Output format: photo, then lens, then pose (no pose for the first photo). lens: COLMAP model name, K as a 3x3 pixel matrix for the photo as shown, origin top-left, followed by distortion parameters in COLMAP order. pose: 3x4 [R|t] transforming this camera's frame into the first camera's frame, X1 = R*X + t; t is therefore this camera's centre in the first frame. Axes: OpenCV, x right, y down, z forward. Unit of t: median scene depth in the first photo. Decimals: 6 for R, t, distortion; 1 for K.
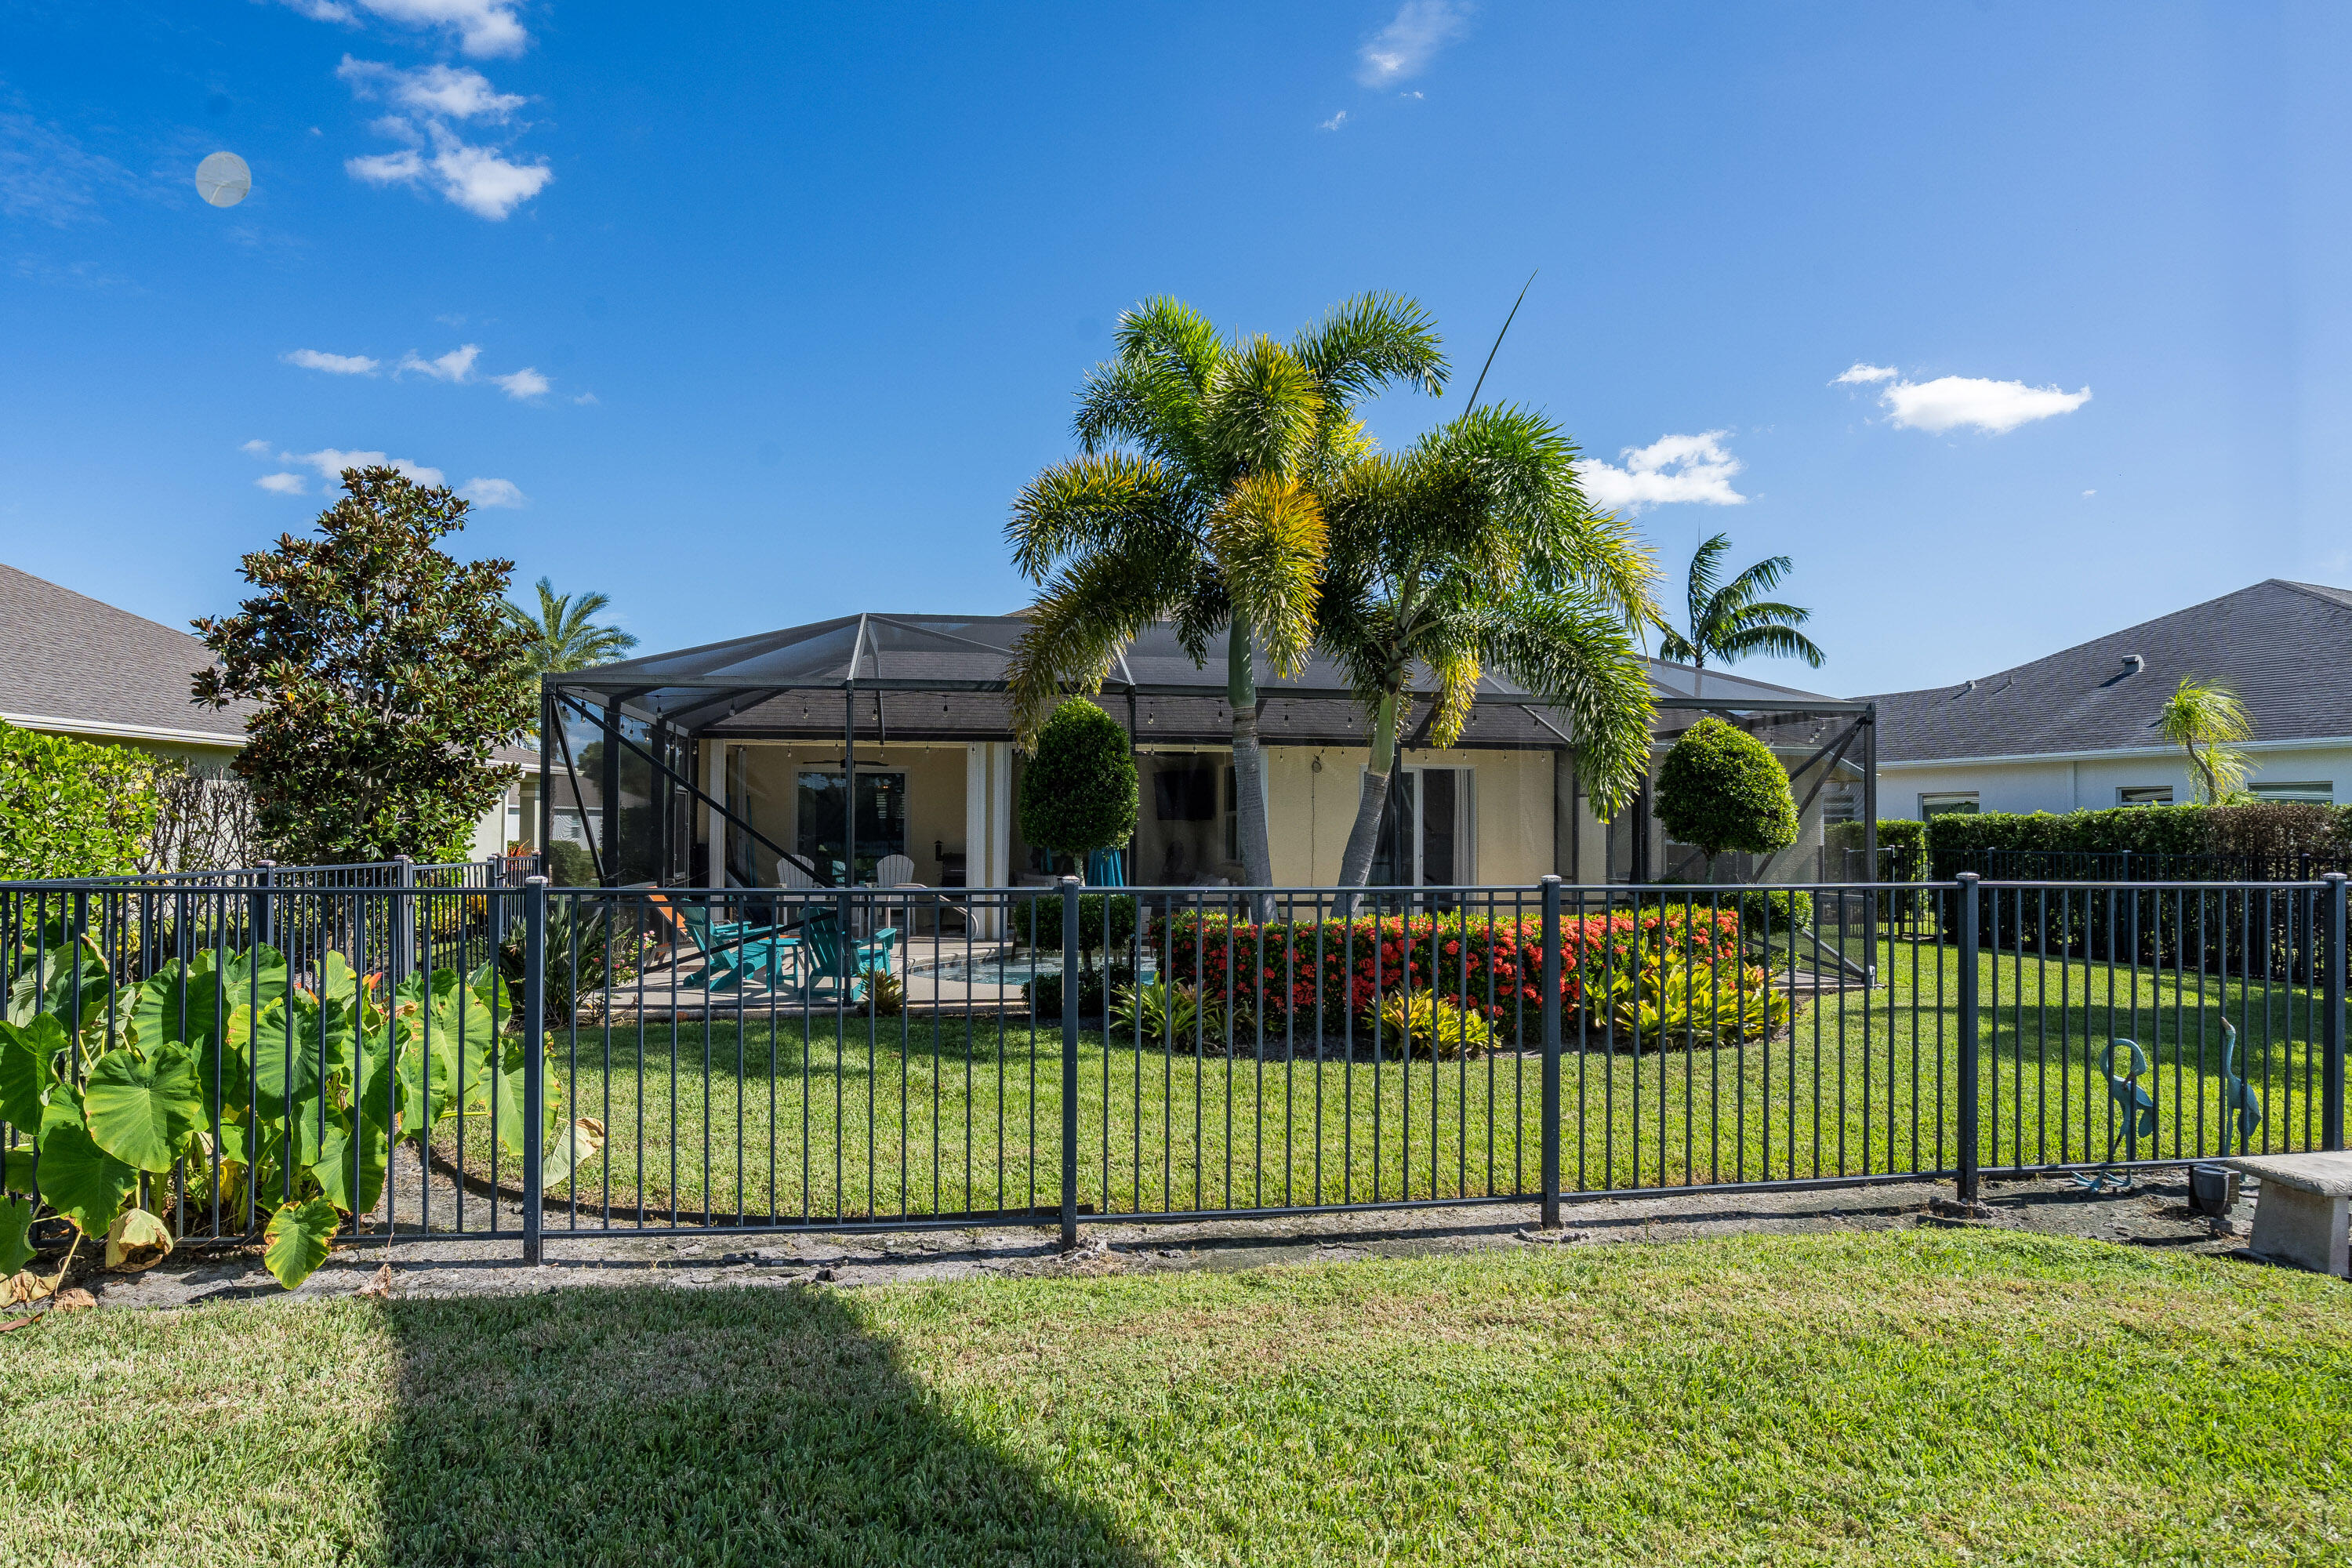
lens RADIAL K [[1088.4, 0, 987.0], [0, 1088.4, 798.9], [0, 0, 1]] dist [-0.070833, 0.019284]
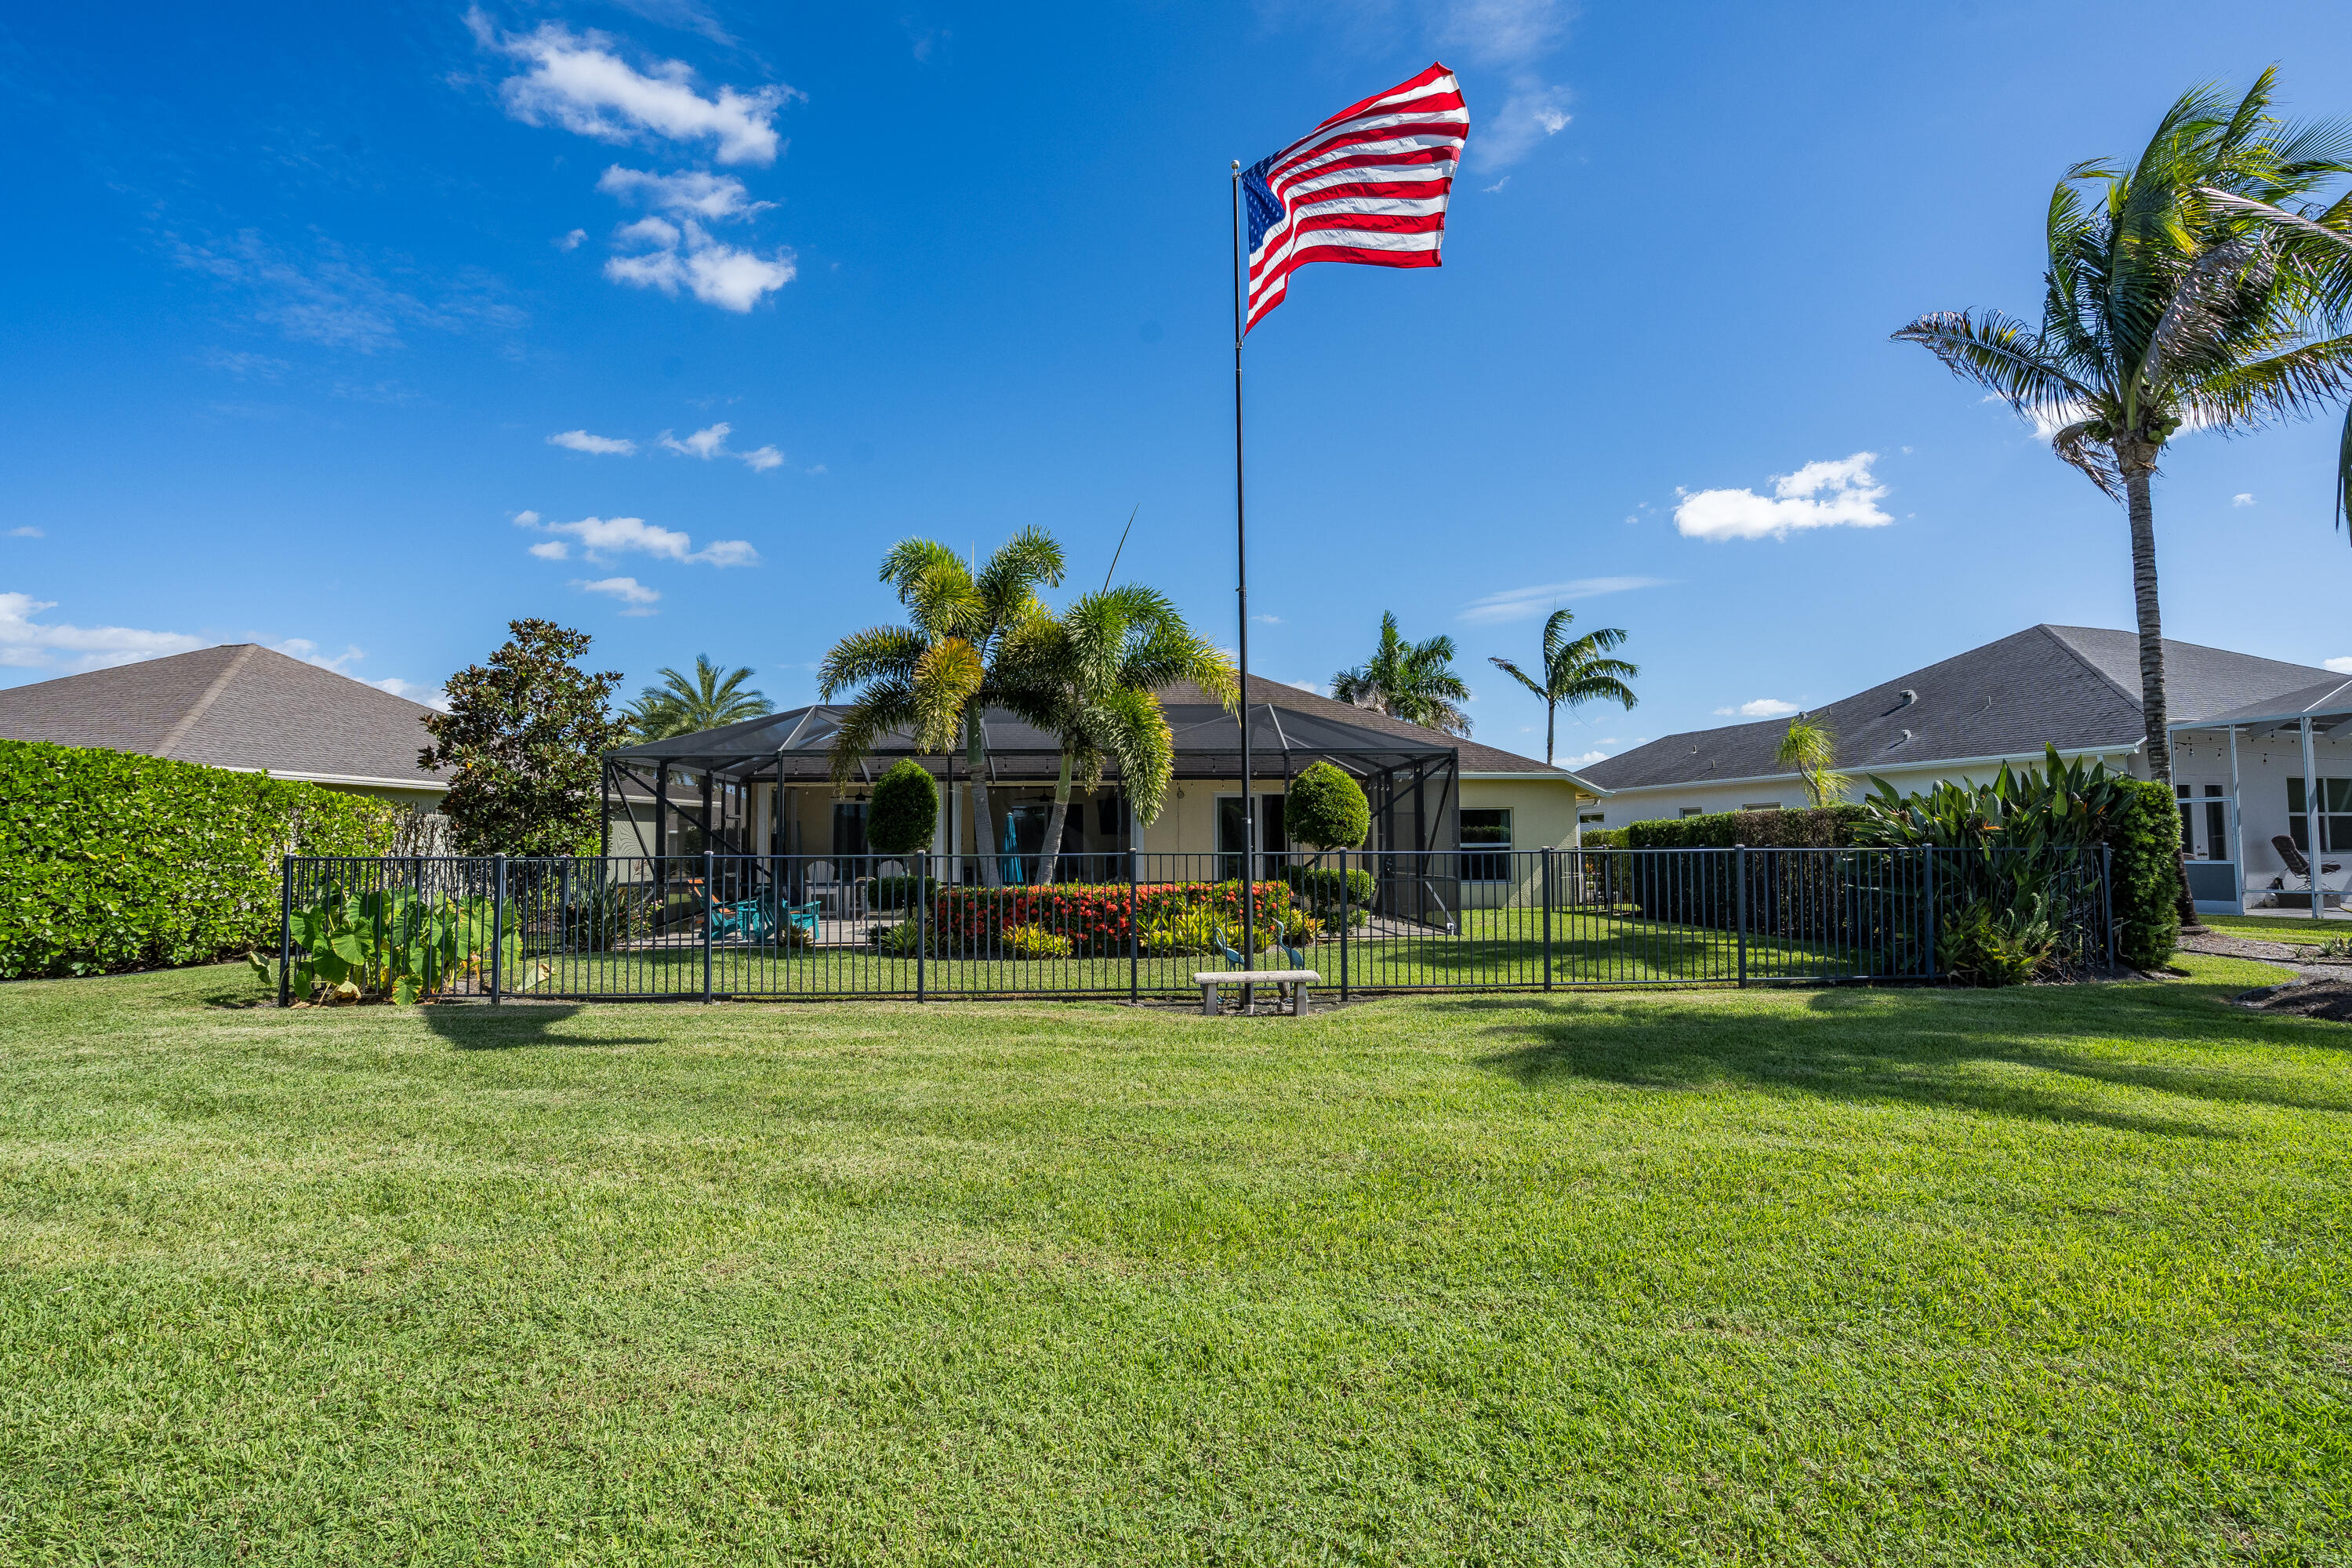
lens RADIAL K [[1106.1, 0, 1176.1], [0, 1106.1, 778.3], [0, 0, 1]] dist [-0.066572, 0.021682]
pose [[0.996257, -0.017713, -0.084607, 0.337141], [0.014281, 0.999057, -0.040991, 0.006245], [0.085253, 0.039630, 0.995571, -0.342080]]
